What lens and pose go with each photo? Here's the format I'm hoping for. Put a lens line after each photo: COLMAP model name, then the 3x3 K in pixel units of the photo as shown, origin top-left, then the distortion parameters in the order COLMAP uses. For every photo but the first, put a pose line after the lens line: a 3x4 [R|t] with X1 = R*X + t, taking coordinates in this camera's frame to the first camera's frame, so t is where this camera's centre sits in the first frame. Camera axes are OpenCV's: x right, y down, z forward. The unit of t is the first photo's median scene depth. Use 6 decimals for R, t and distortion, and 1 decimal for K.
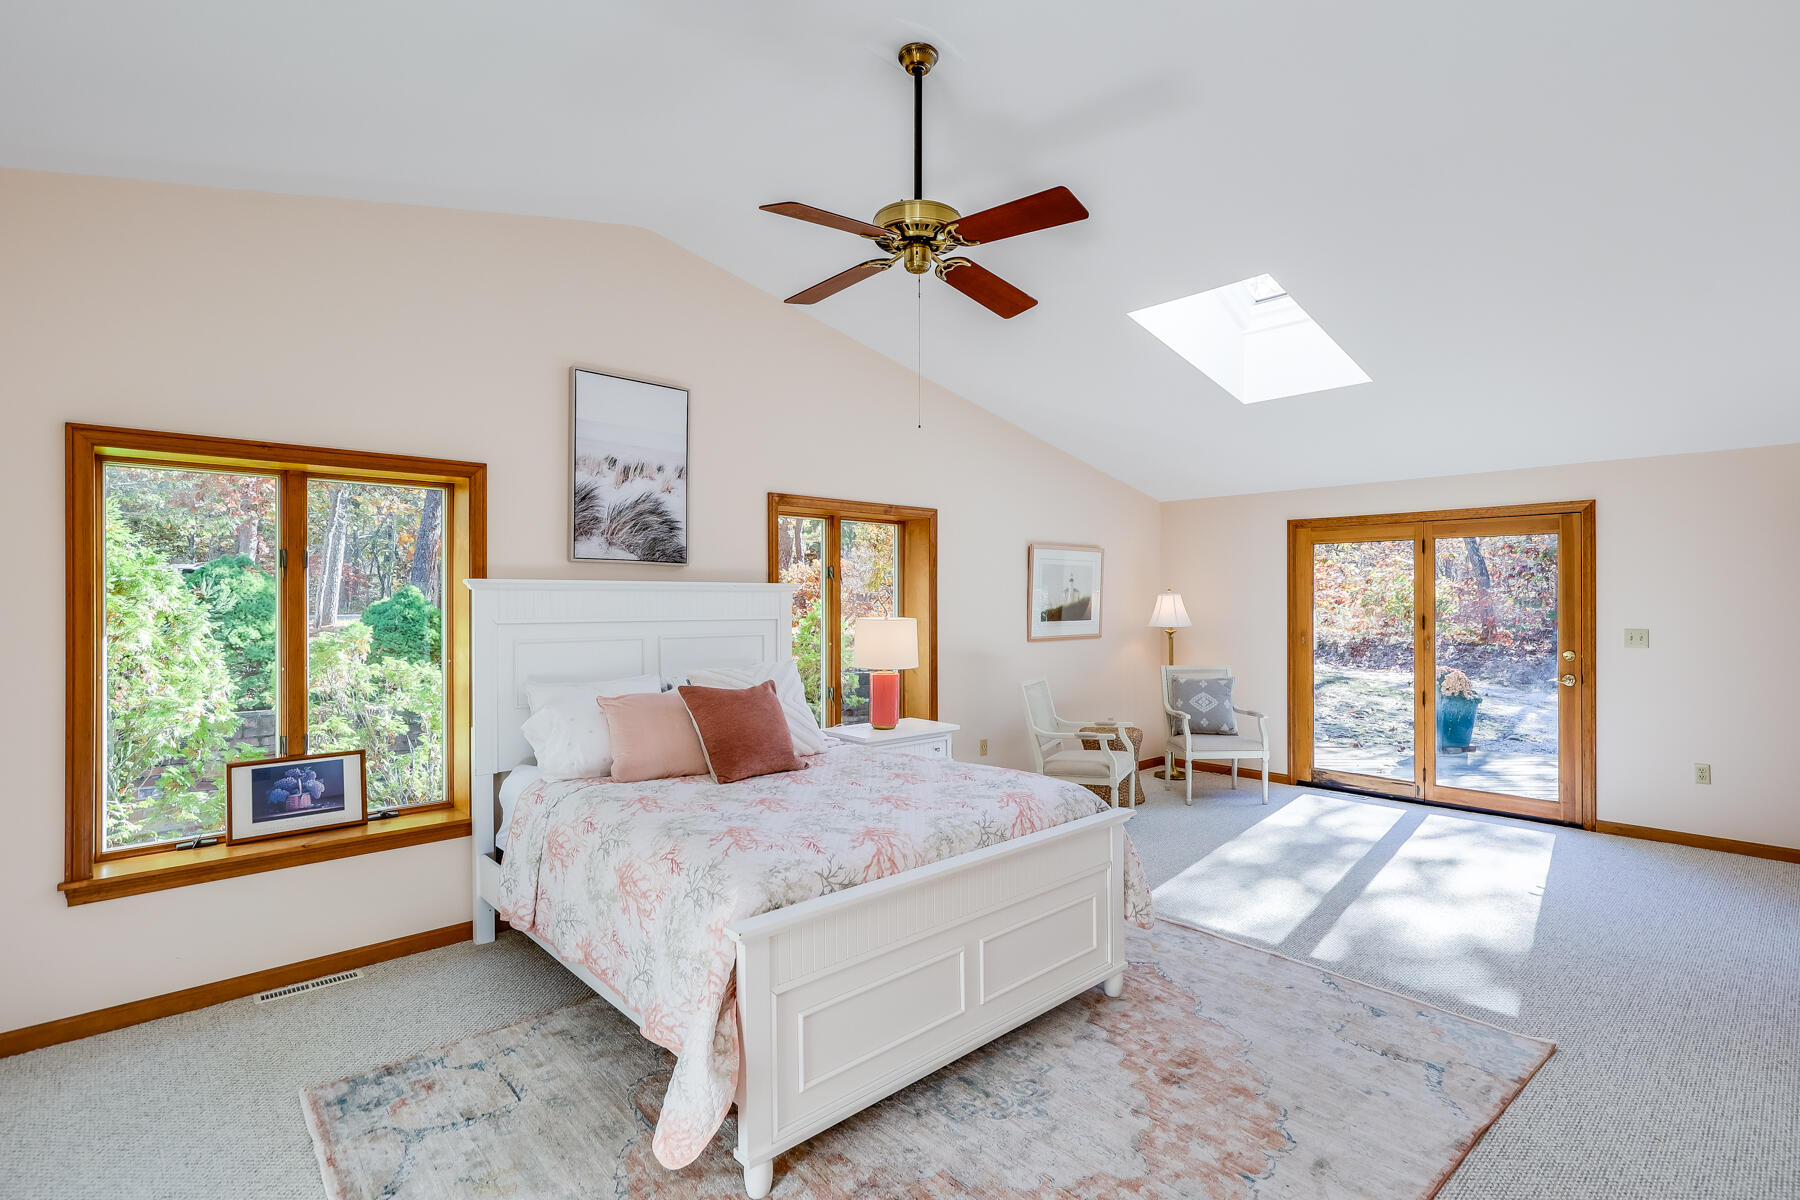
lens RADIAL K [[867.2, 0, 894.3], [0, 867.2, 590.1], [0, 0, 1]] dist [0.001340, 0.000638]
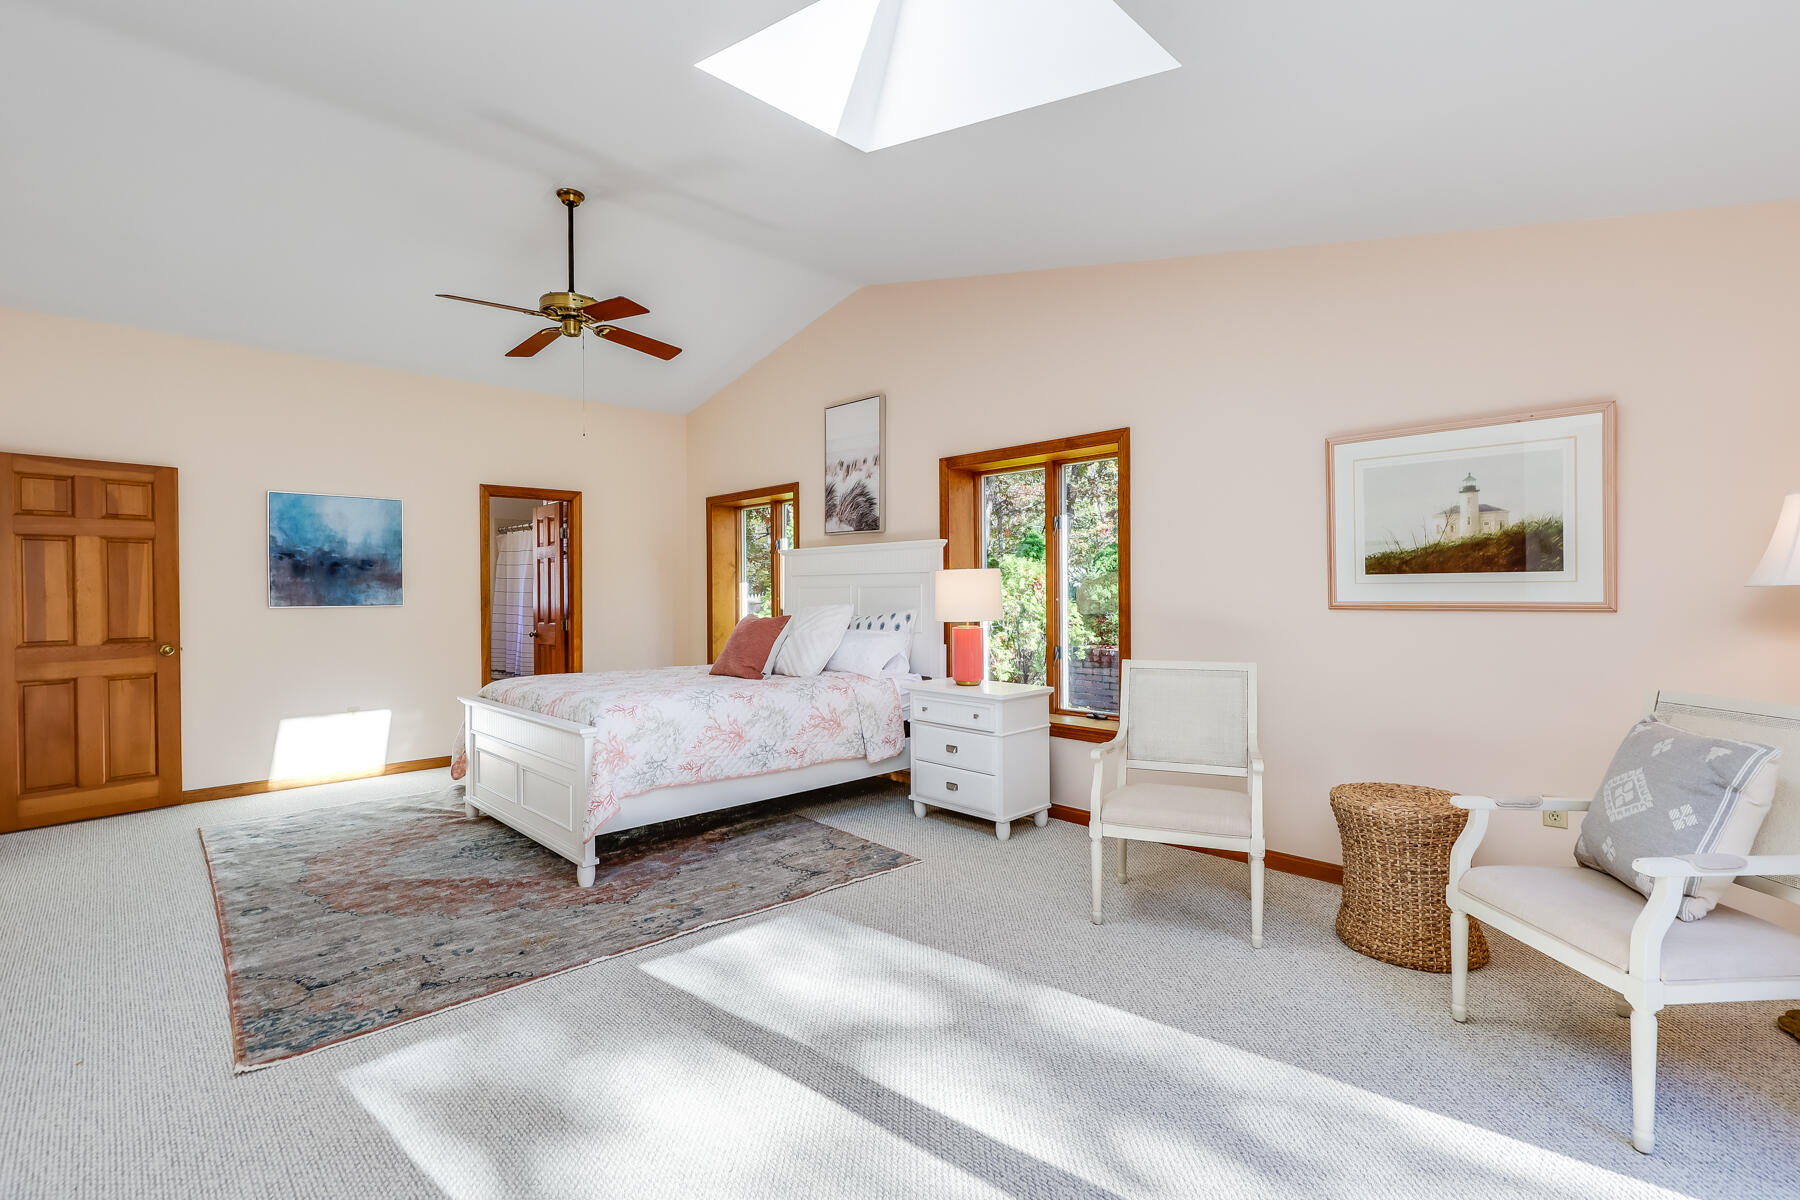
lens RADIAL K [[792.9, 0, 903.5], [0, 792.9, 583.8], [0, 0, 1]] dist [-0.000944, -0.002465]
pose [[0.046052, -0.006290, -0.998919, 0.686795], [0.018313, 0.999817, -0.005452, 0.041456], [0.998771, -0.018042, 0.046158, 0.715762]]
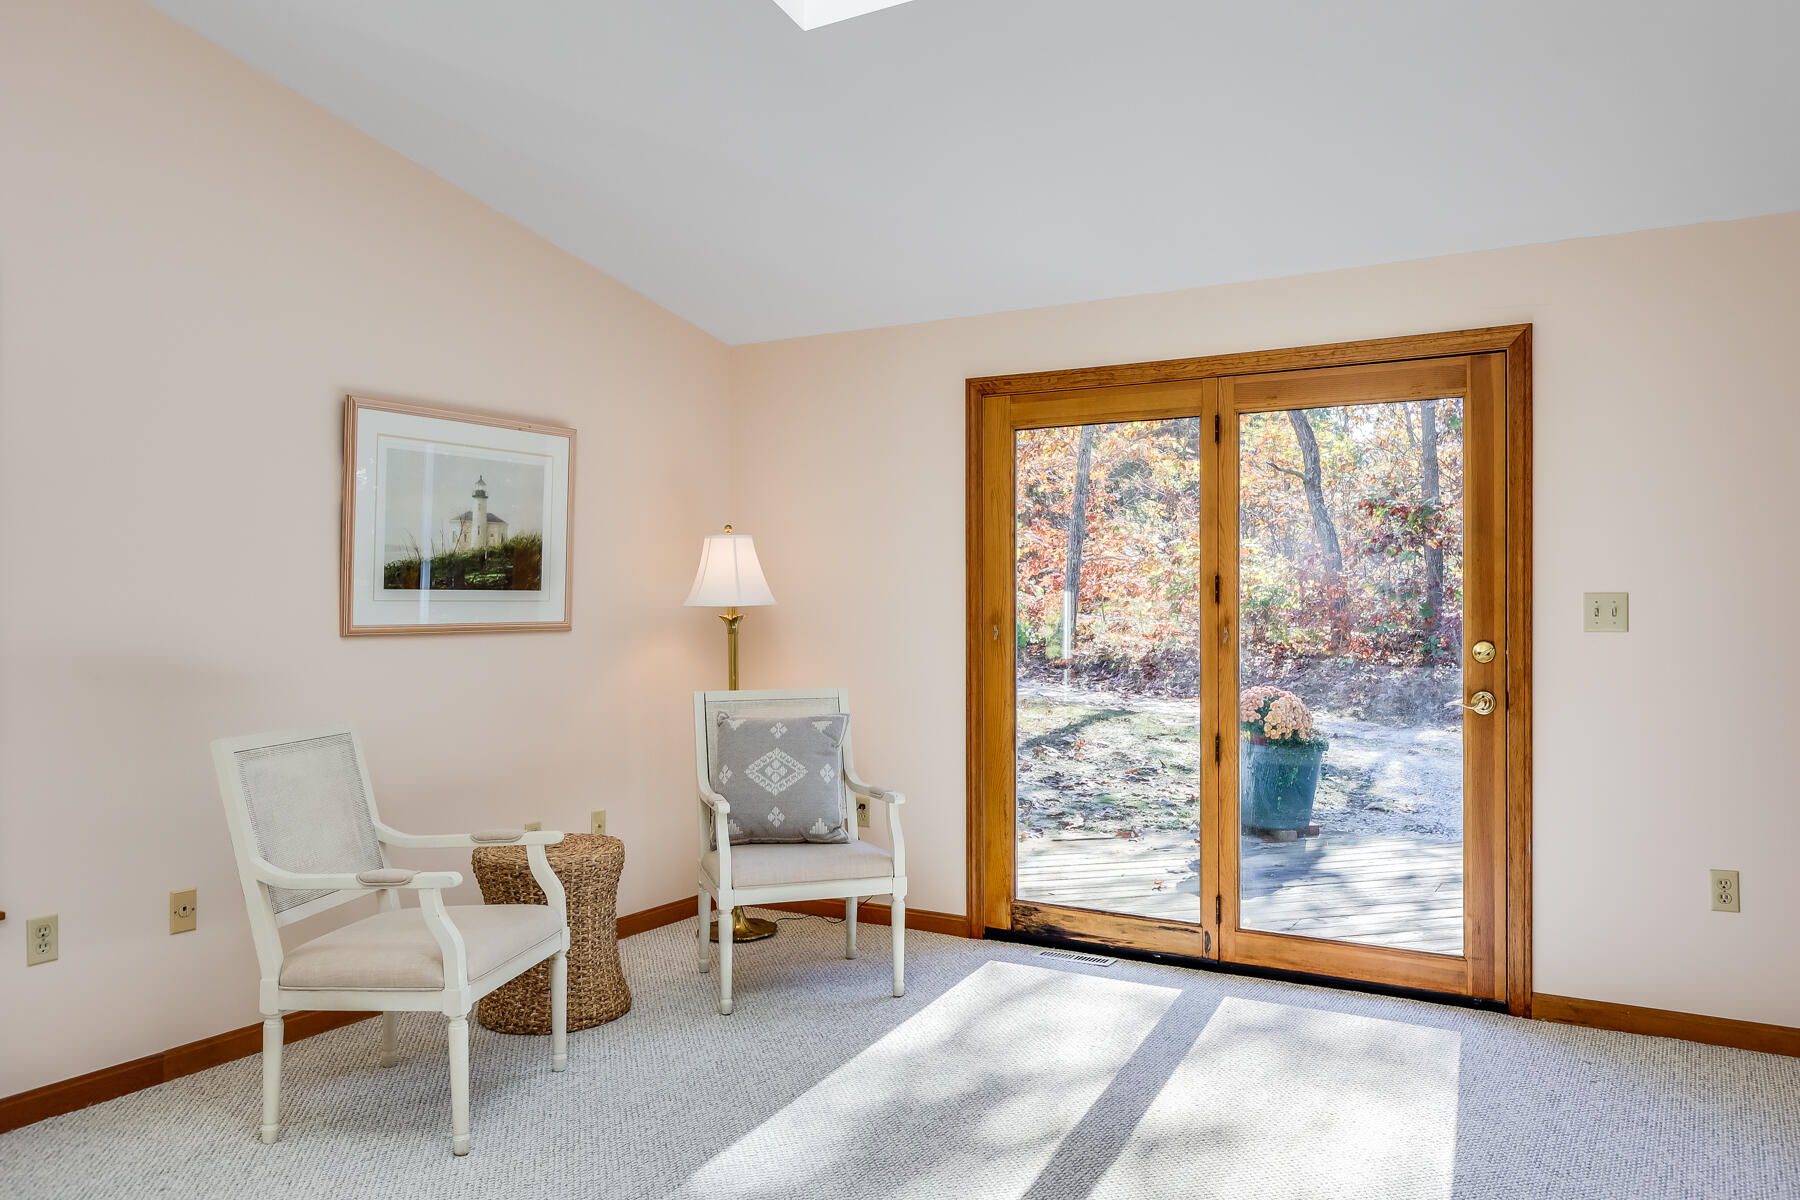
lens RADIAL K [[1271.2, 0, 898.1], [0, 1271.2, 601.4], [0, 0, 1]] dist [0.015818, -0.000913]
pose [[0.964756, -0.000224, 0.263146, 0.257176], [-0.000779, 0.999993, 0.003708, 0.041808], [-0.263145, -0.003782, 0.964749, 0.371899]]
